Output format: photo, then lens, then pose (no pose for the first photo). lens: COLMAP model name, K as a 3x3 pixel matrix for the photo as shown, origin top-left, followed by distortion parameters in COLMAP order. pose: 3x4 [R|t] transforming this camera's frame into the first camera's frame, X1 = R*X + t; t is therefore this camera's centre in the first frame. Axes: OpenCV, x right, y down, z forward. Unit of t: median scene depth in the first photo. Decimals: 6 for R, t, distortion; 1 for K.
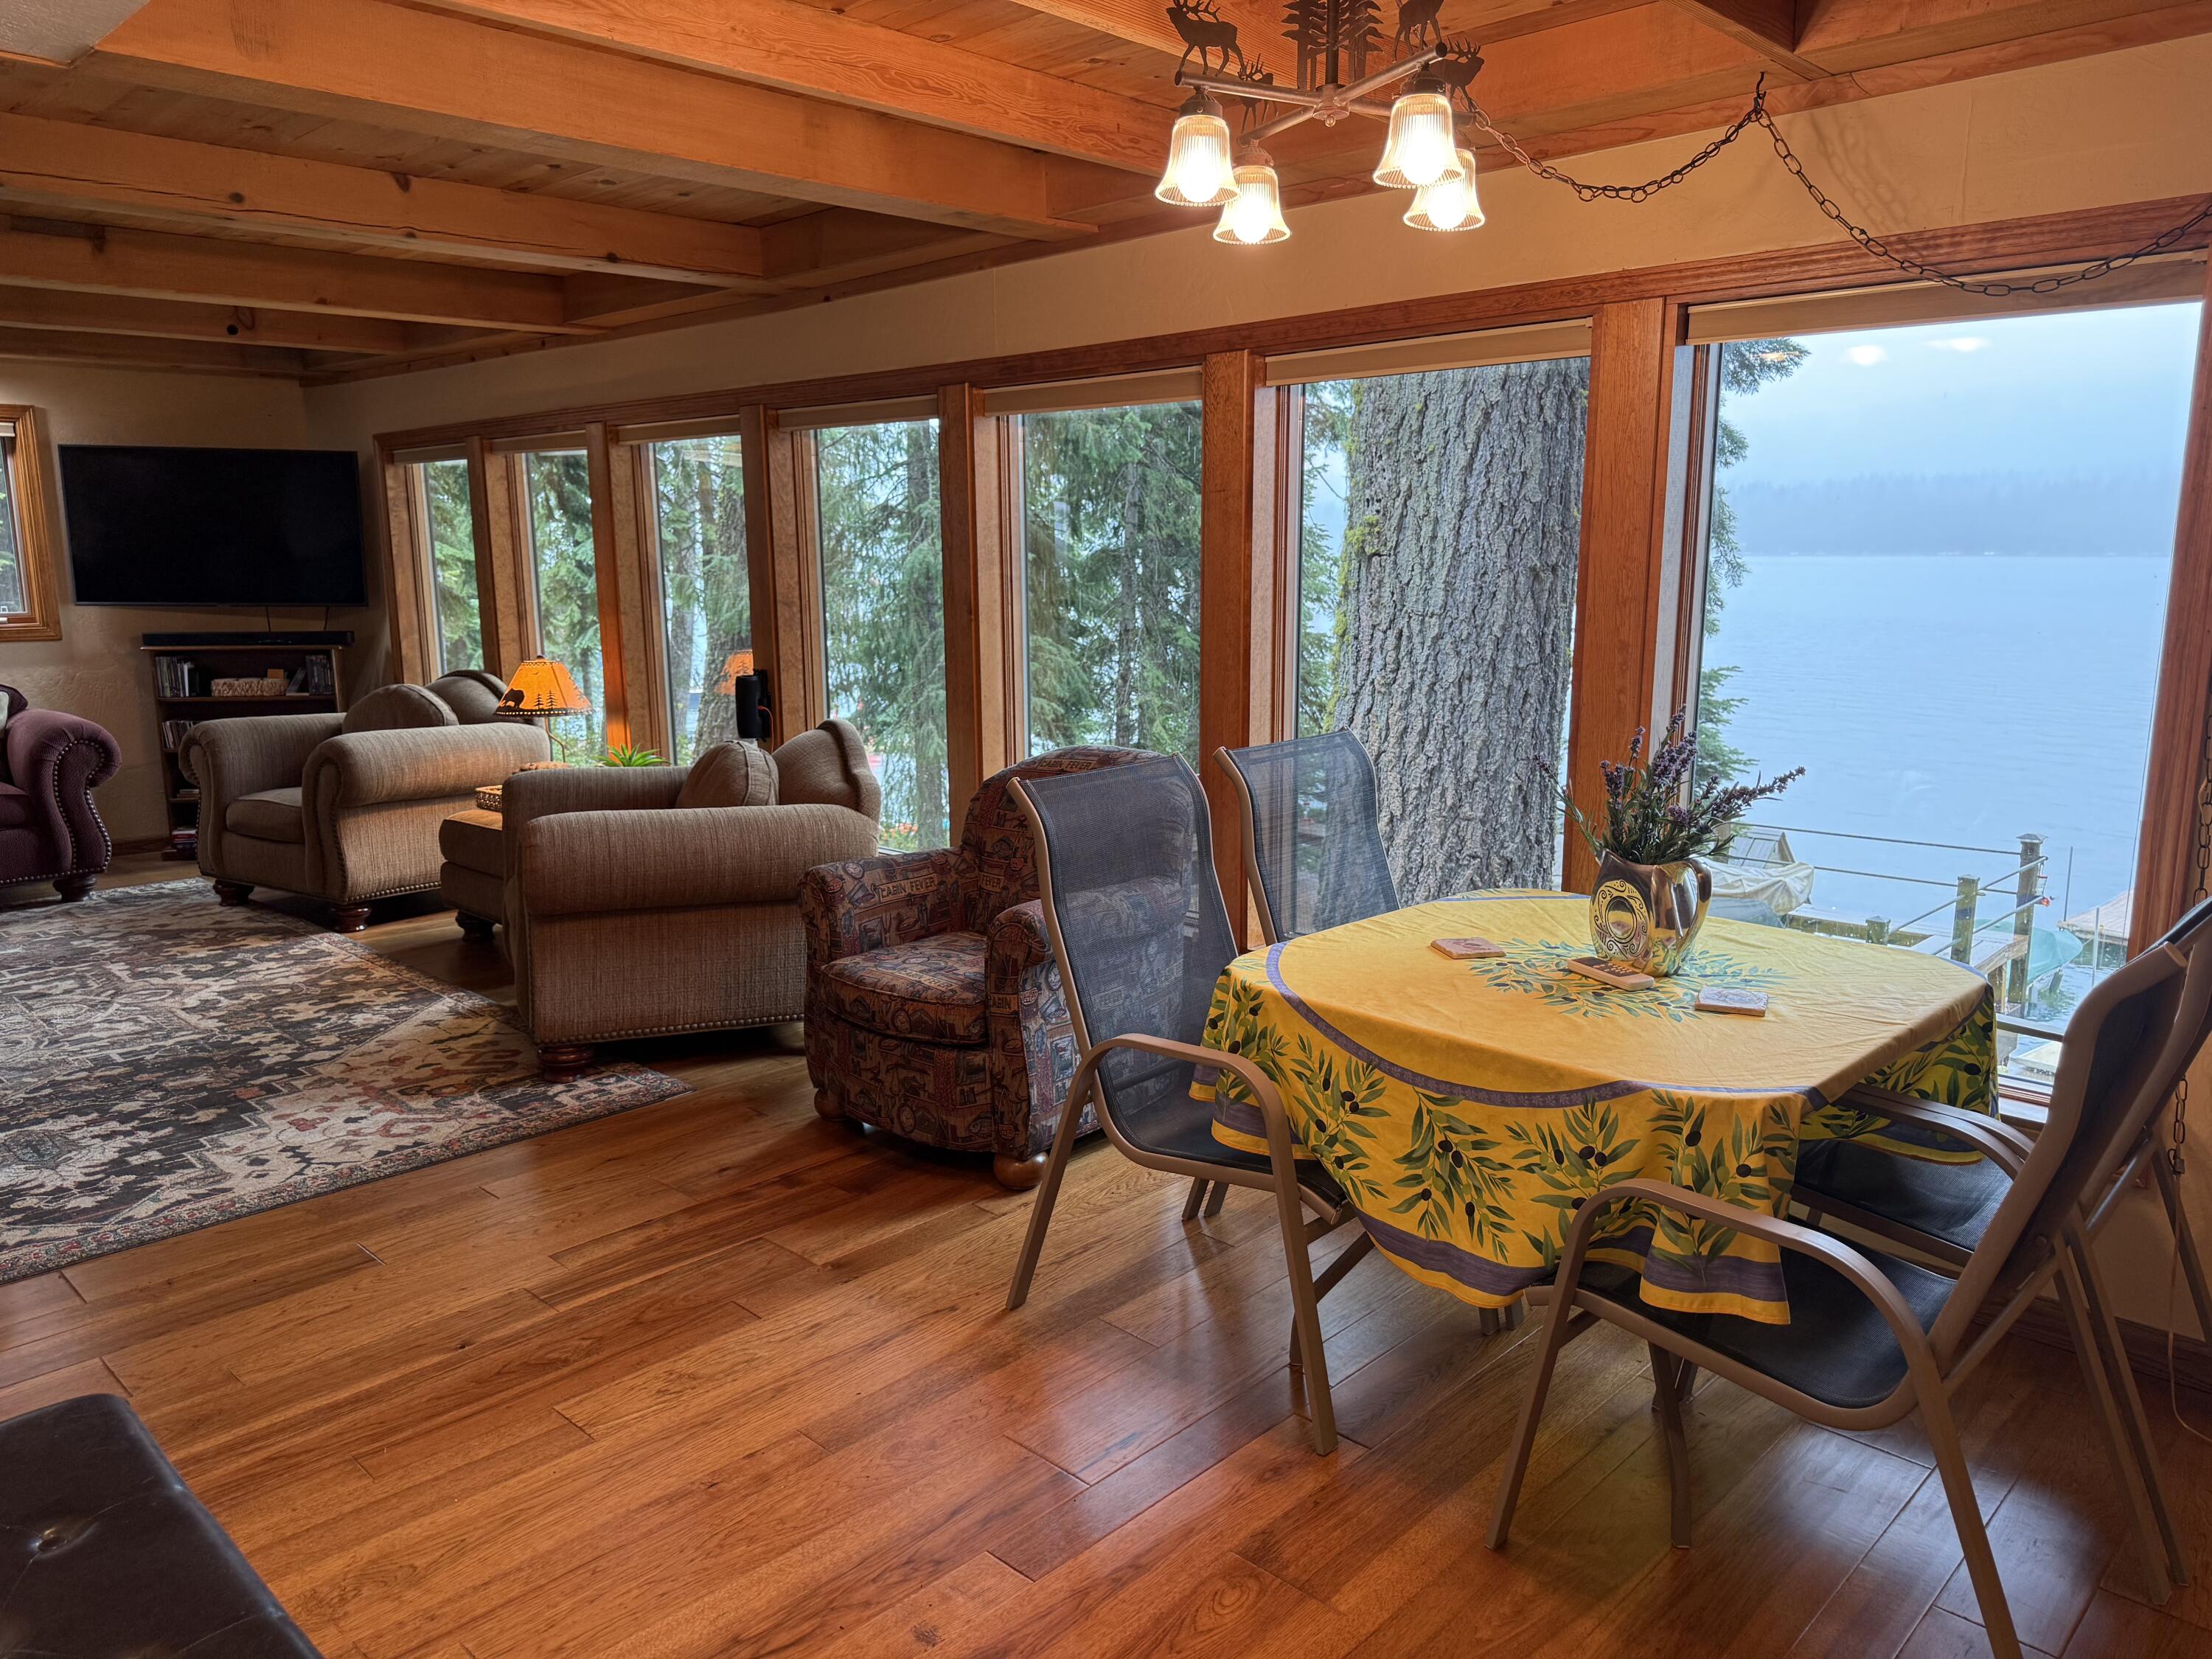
lens RADIAL K [[1565.4, 0, 1087.4], [0, 1565.4, 837.6], [0, 0, 1]] dist [0.041487, -0.037212]
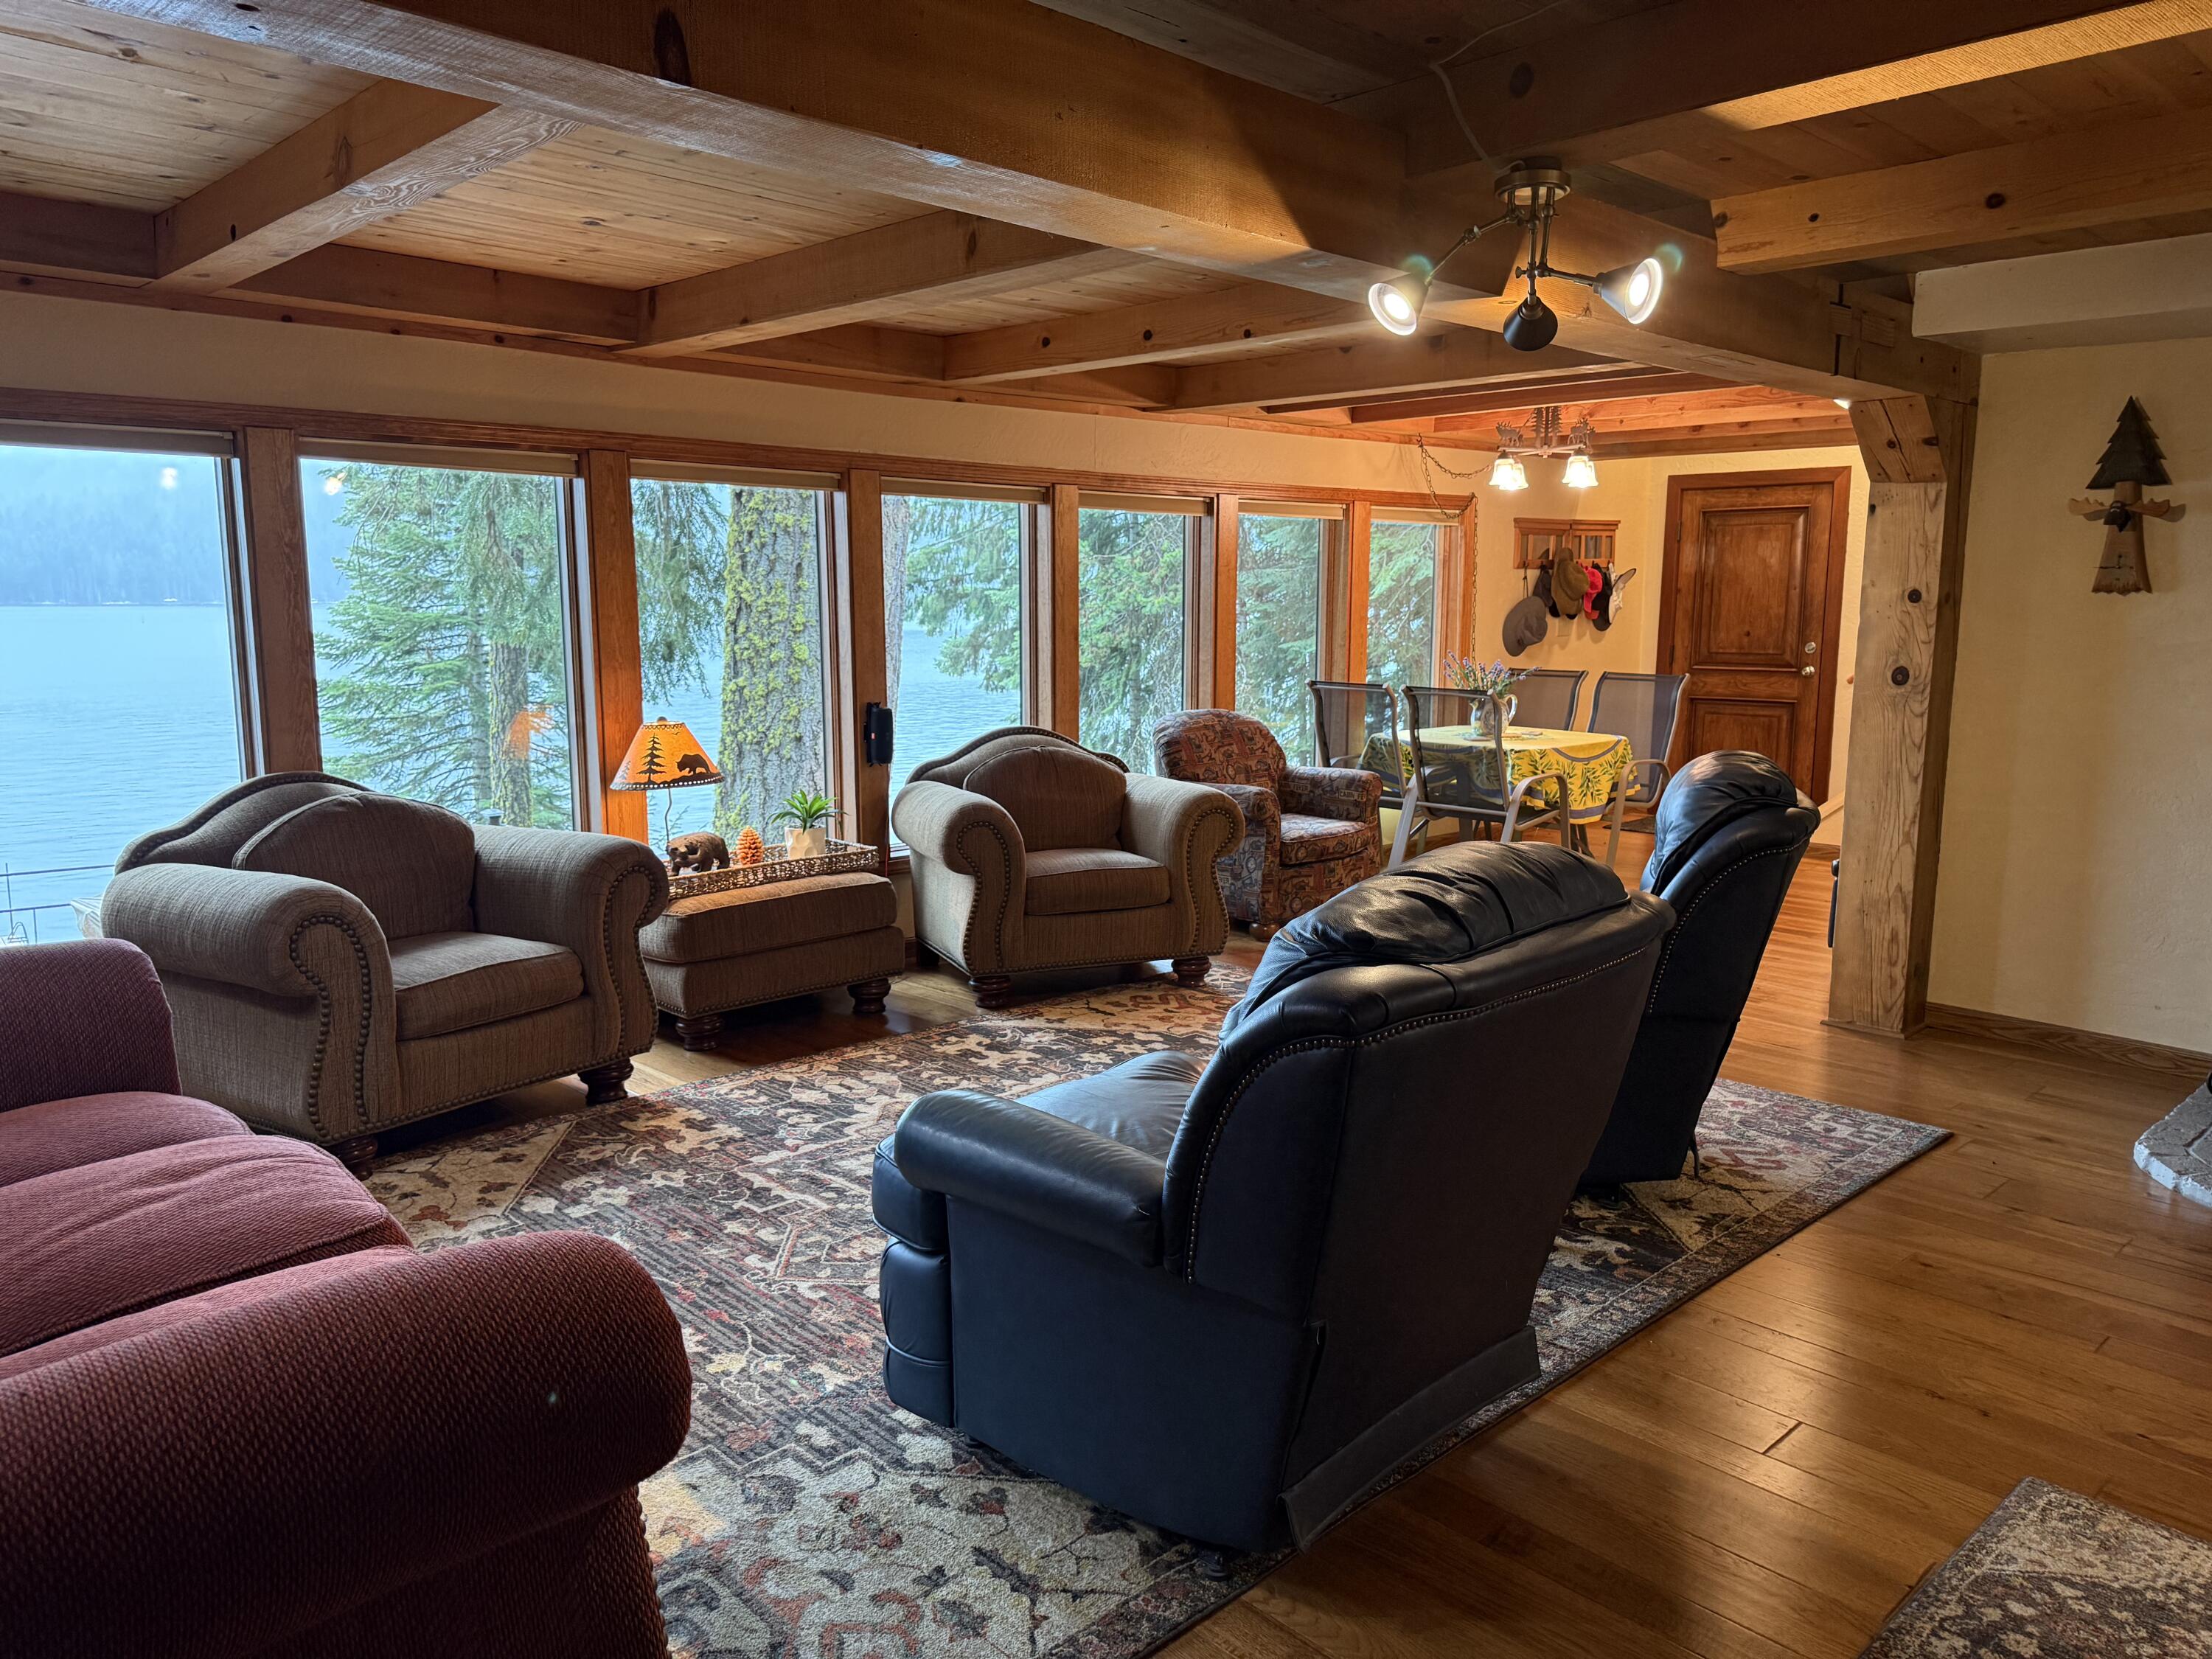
lens RADIAL K [[1565.4, 0, 1104.4], [0, 1565.4, 843.9], [0, 0, 1]] dist [0.041487, -0.037212]
pose [[0.024924, -0.150031, 0.988367, -1.440873], [0.180014, 0.973187, 0.143188, -0.150480], [-0.983348, 0.174351, 0.051263, 0.860120]]
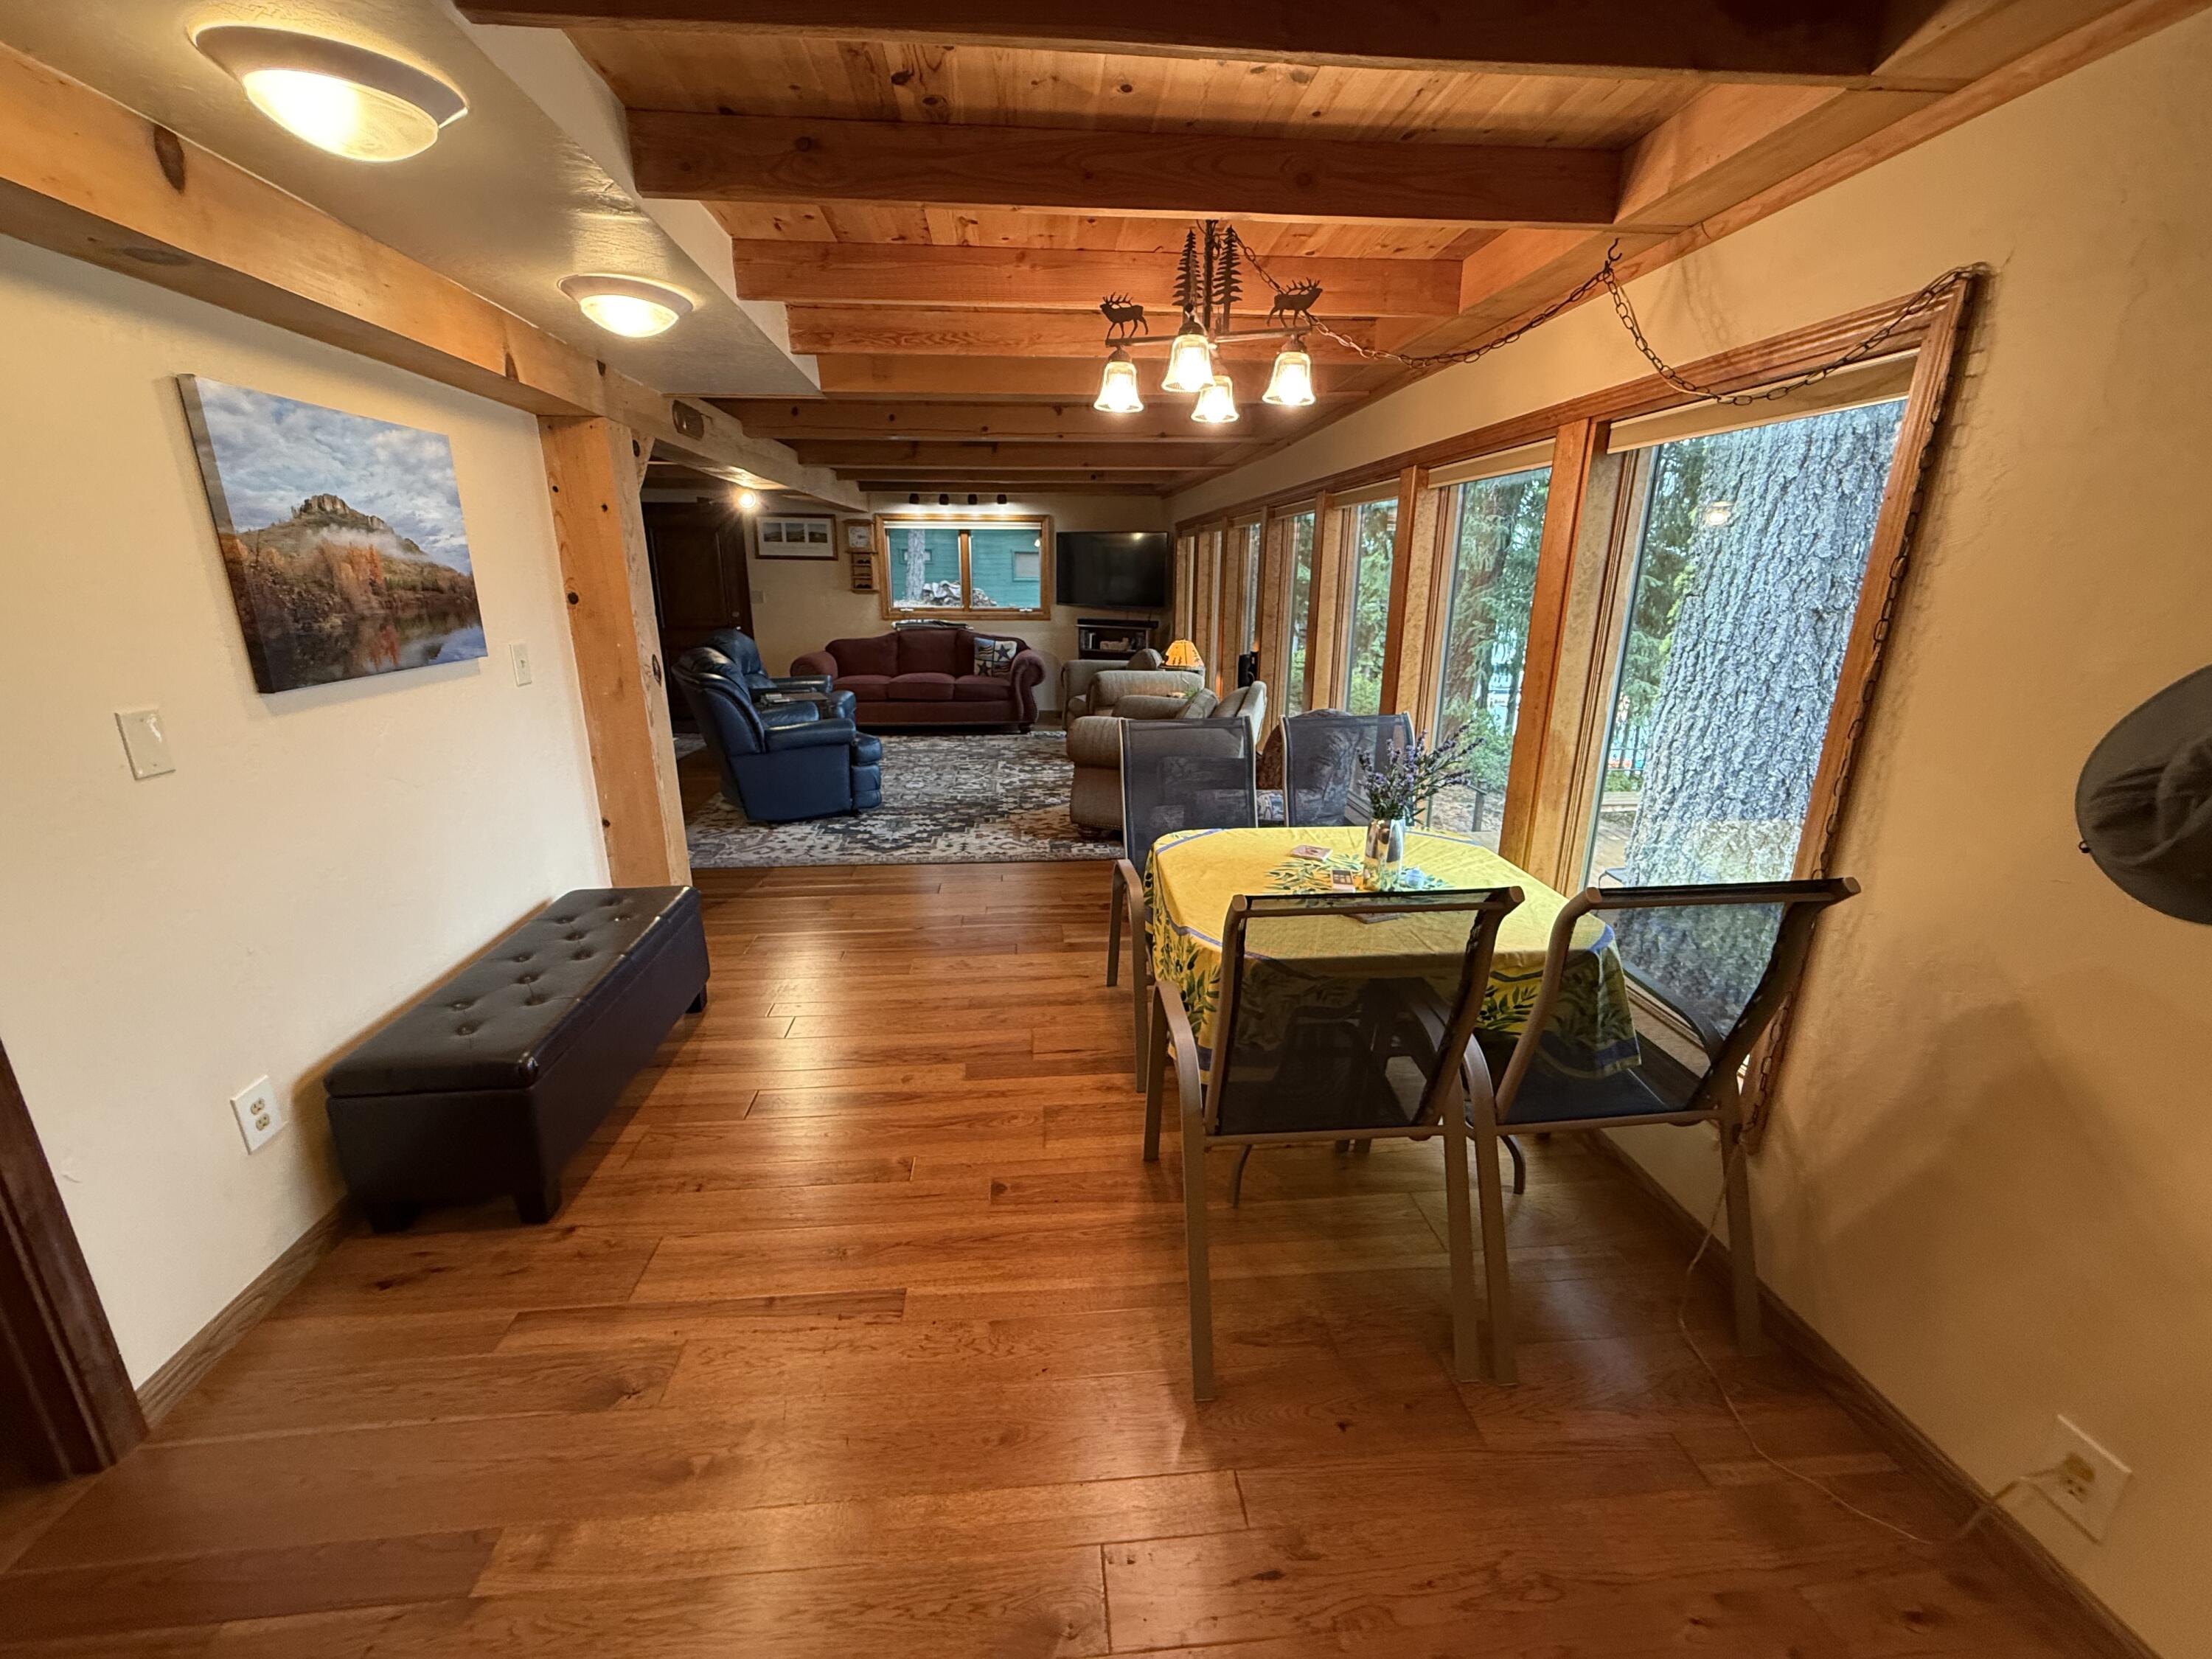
lens RADIAL K [[880.3, 0, 1086.7], [0, 880.3, 814.9], [0, 0, 1]] dist [0.001868, -0.001146]
pose [[0.755242, 0.179820, -0.630297, 0.352291], [-0.124701, 0.983487, 0.131162, -0.032182], [0.643474, -0.020460, 0.765194, 0.083923]]
